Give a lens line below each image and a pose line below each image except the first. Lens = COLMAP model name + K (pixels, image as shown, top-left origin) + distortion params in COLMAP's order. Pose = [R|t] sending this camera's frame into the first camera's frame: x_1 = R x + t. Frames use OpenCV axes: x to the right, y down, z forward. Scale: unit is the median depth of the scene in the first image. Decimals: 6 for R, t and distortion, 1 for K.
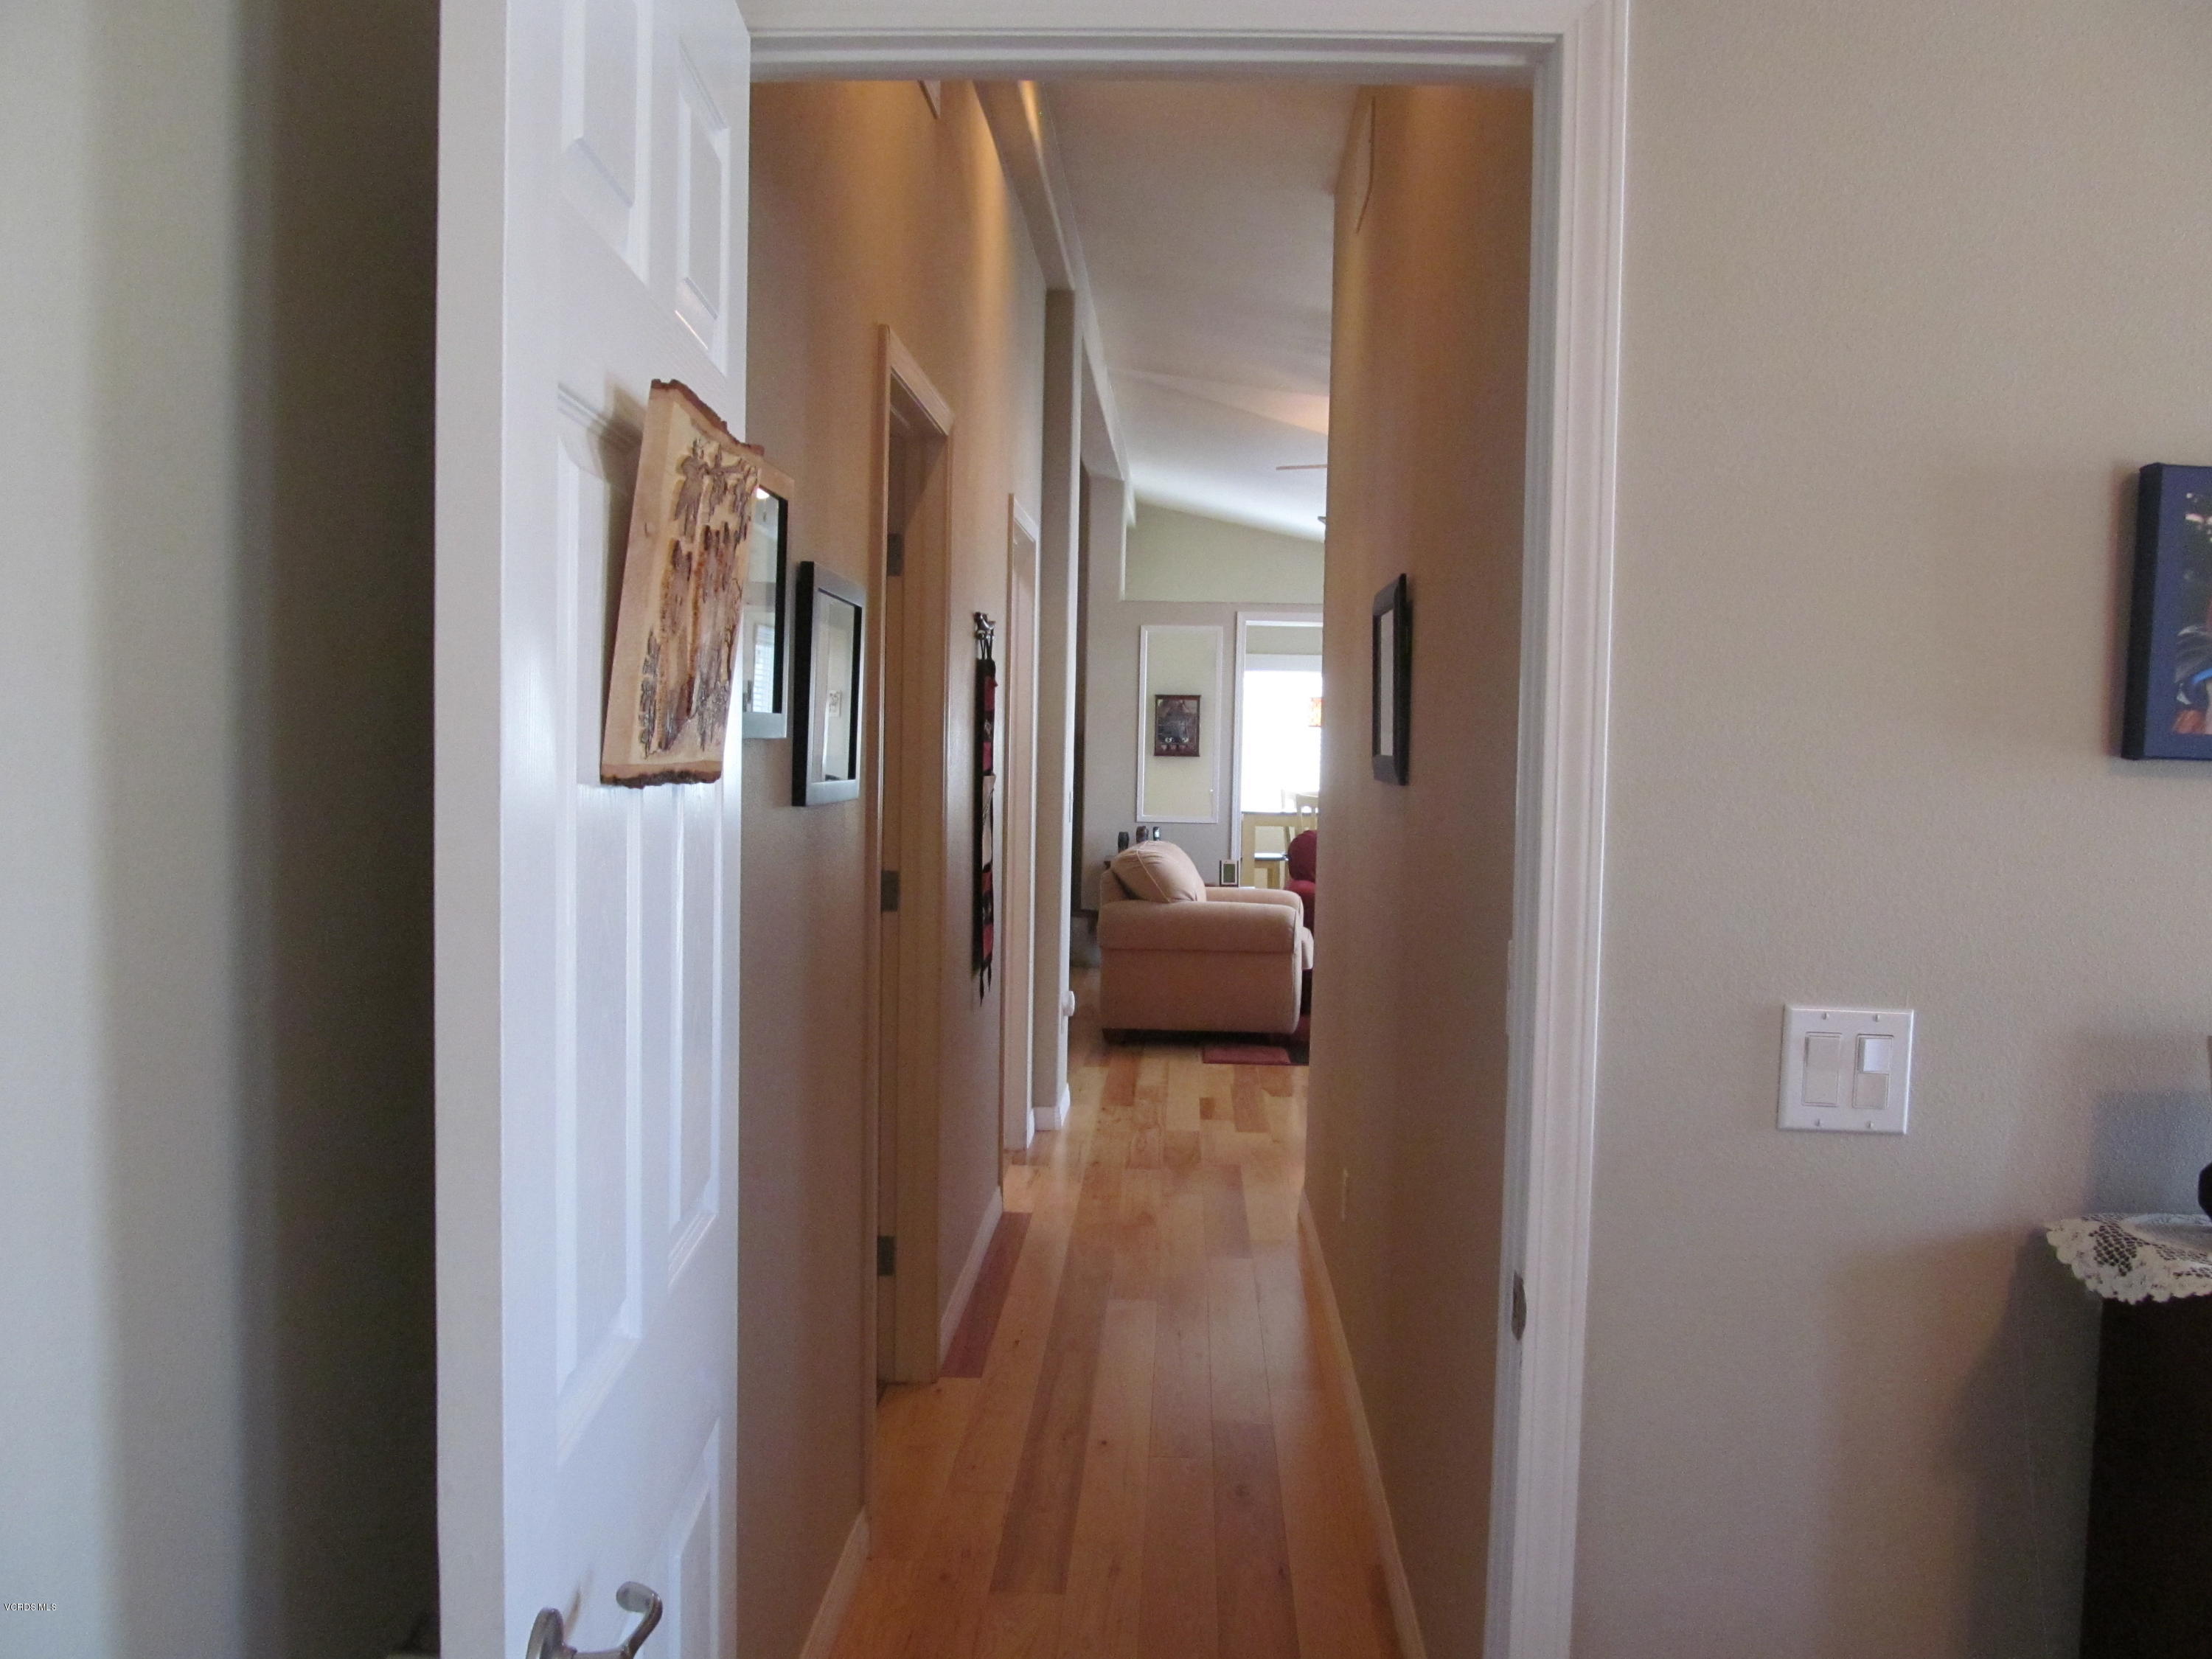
lens RADIAL K [[1846.6, 0, 1106.0], [0, 1846.6, 829.5], [0, 0, 1]] dist [-0.061113, 0.029416]
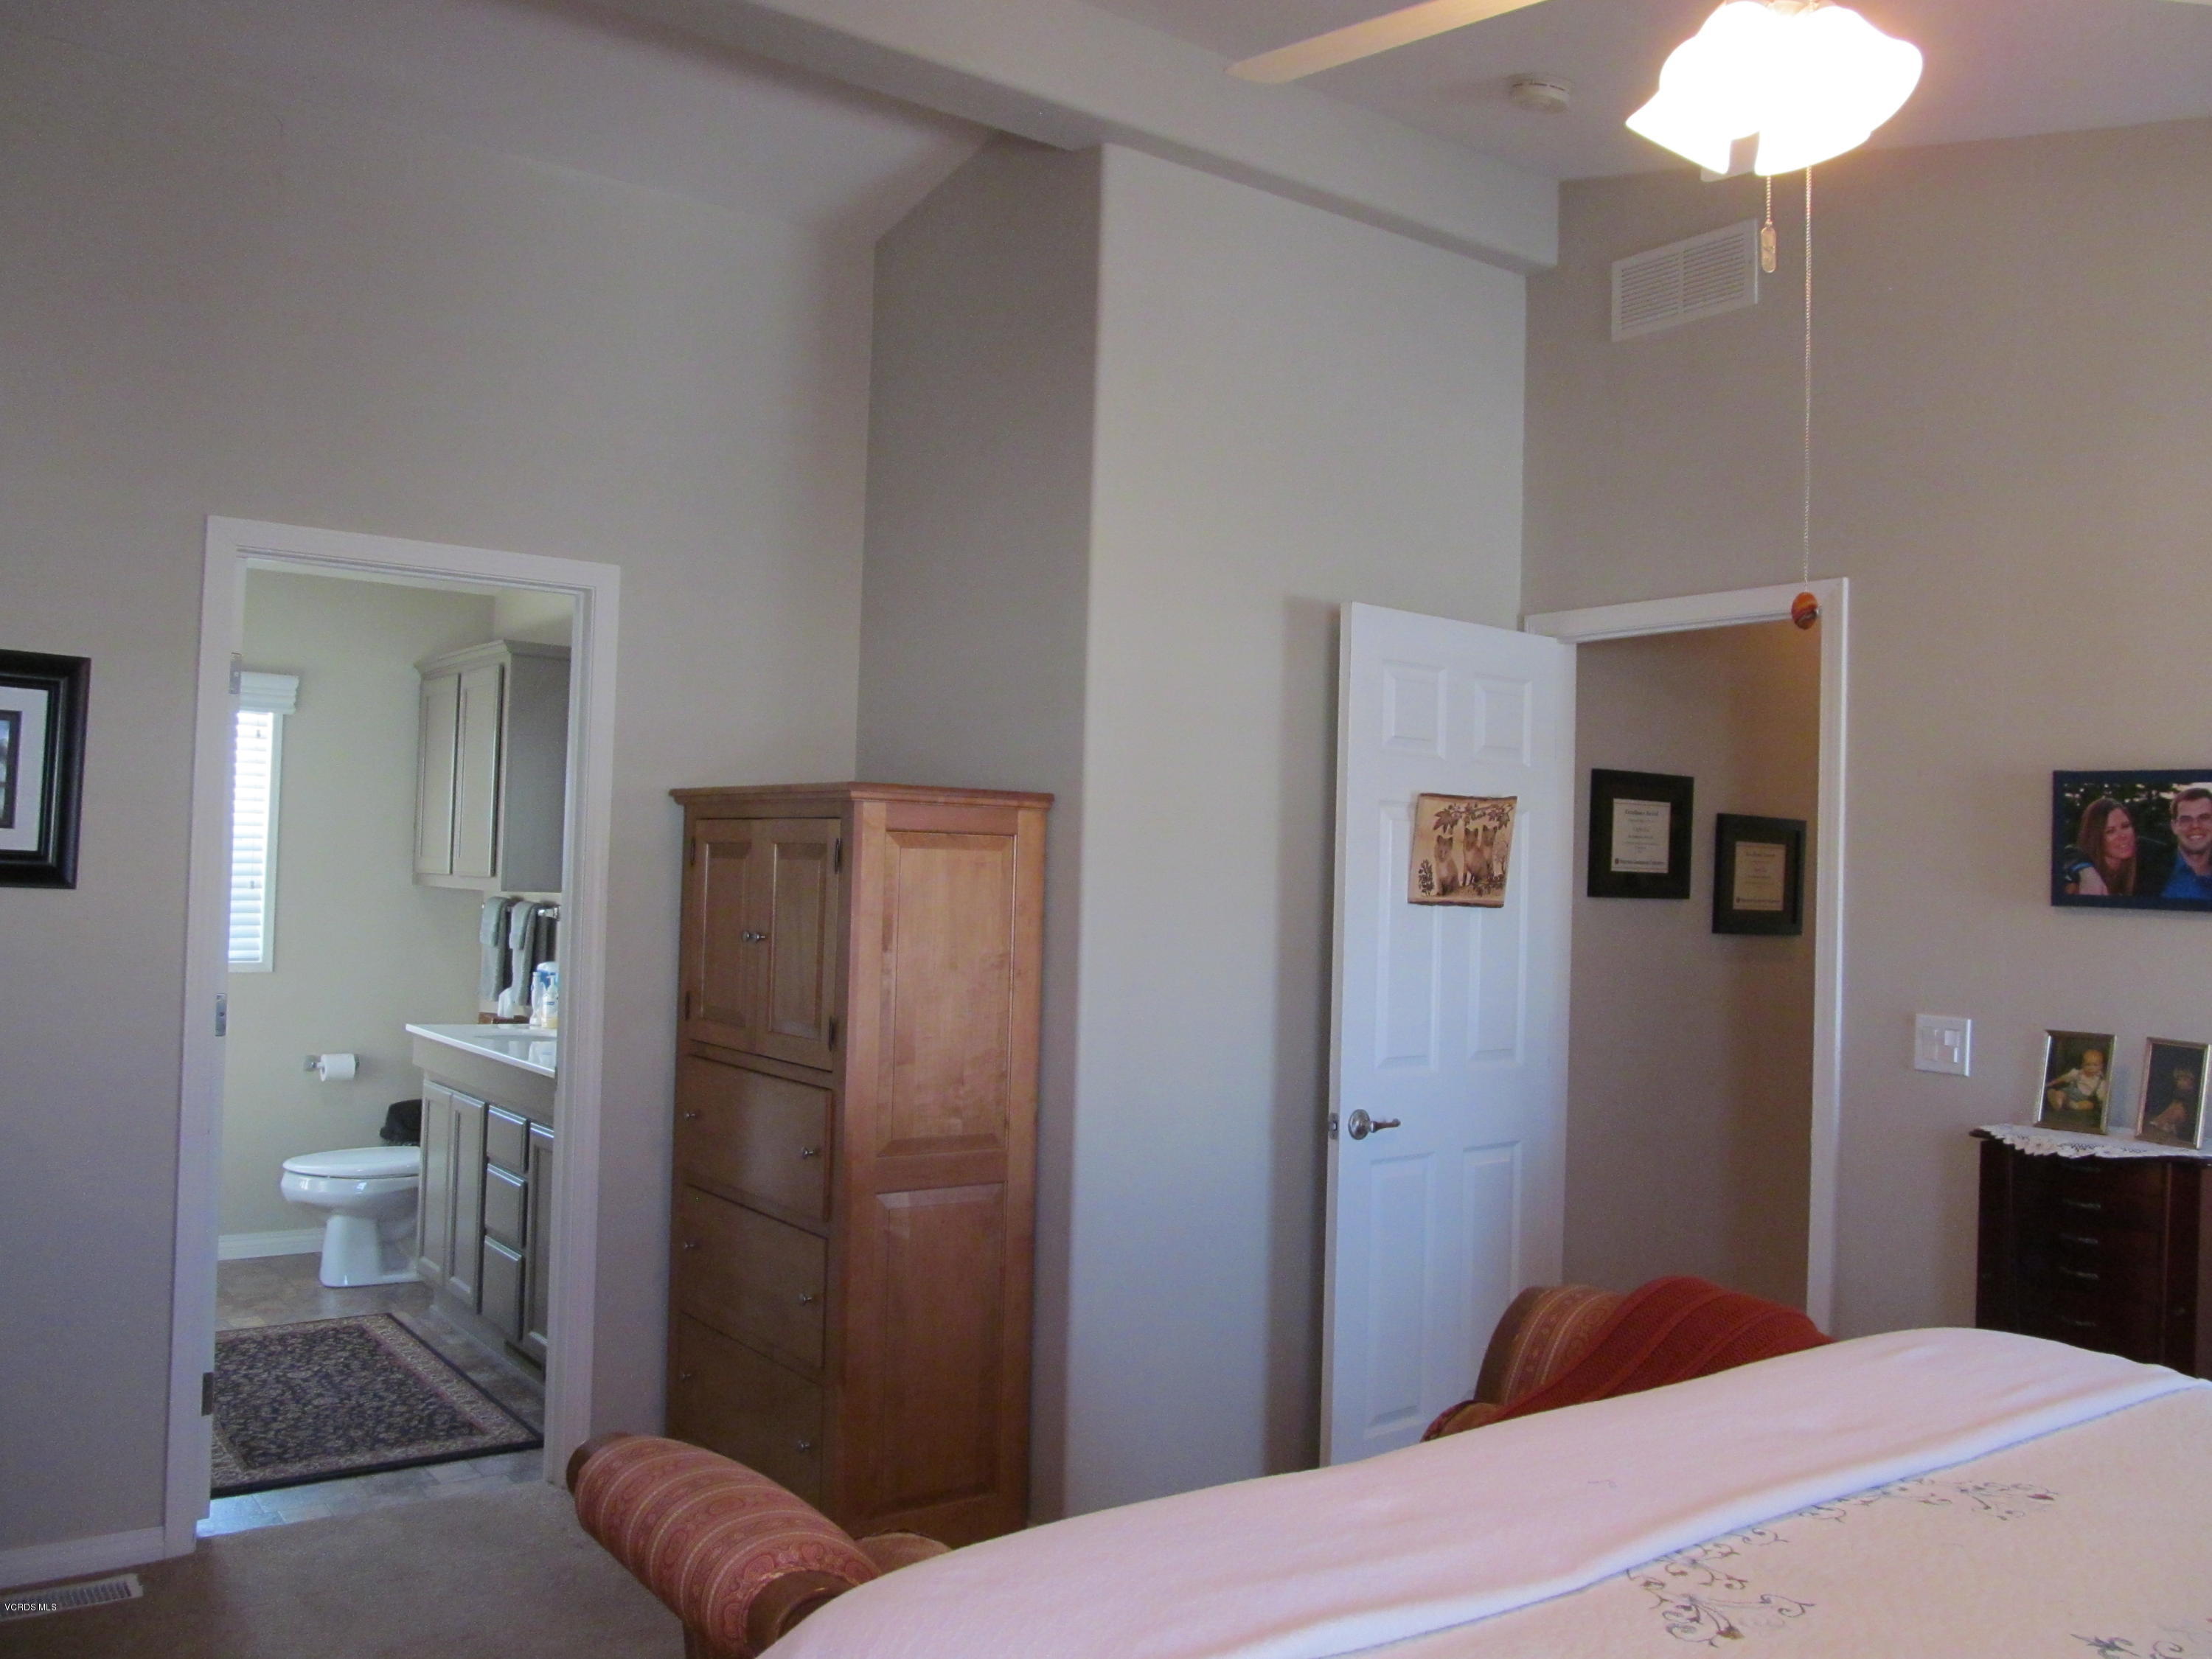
lens RADIAL K [[1846.6, 0, 1106.0], [0, 1846.6, 829.5], [0, 0, 1]] dist [-0.061113, 0.029416]
pose [[0.624390, -0.021350, -0.780821, 1.549174], [-0.059432, 0.995430, -0.074744, 0.099328], [0.778849, 0.093075, 0.620268, -1.226250]]
